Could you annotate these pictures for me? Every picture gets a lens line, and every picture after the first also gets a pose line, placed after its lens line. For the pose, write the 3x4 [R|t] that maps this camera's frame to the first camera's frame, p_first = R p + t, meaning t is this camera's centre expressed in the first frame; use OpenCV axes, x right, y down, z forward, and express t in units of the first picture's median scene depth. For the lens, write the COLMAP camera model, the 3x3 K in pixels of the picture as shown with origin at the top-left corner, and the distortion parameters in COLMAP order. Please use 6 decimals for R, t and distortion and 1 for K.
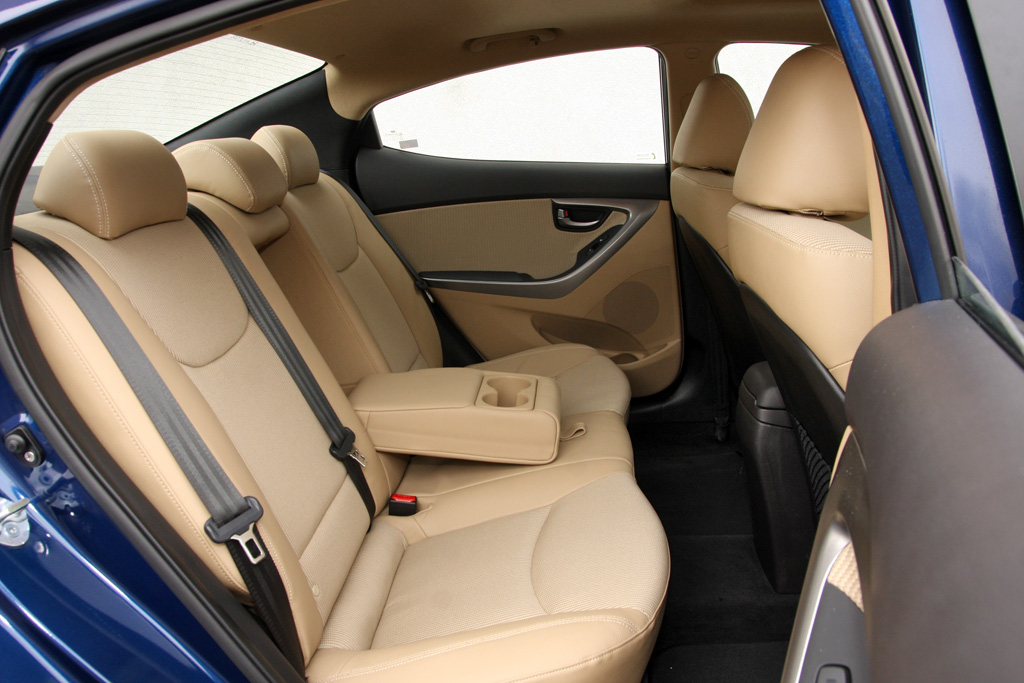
lens RADIAL K [[798.1, 0, 511.1], [0, 798.1, 344.2], [0, 0, 1]] dist [-0.142592, 0.075445]
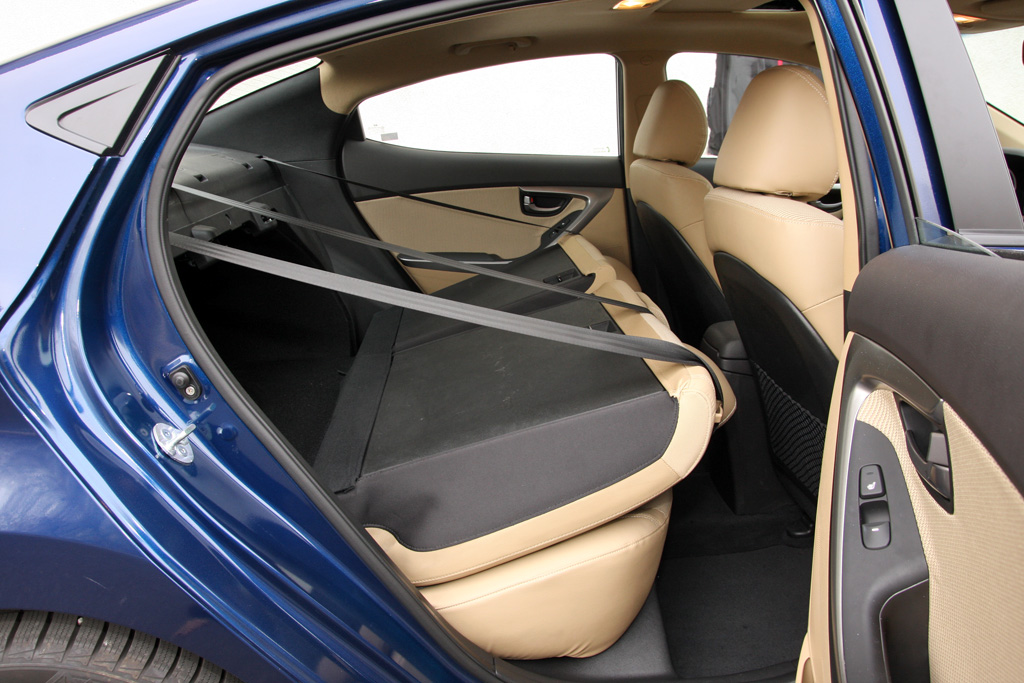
lens RADIAL K [[798.1, 0, 512.6], [0, 798.1, 341.6], [0, 0, 1]] dist [-0.142592, 0.075445]
pose [[0.990626, -0.021424, 0.134912, -0.128141], [0.020858, 0.999767, 0.005605, 0.032168], [-0.135000, -0.002738, 0.990842, -0.122518]]
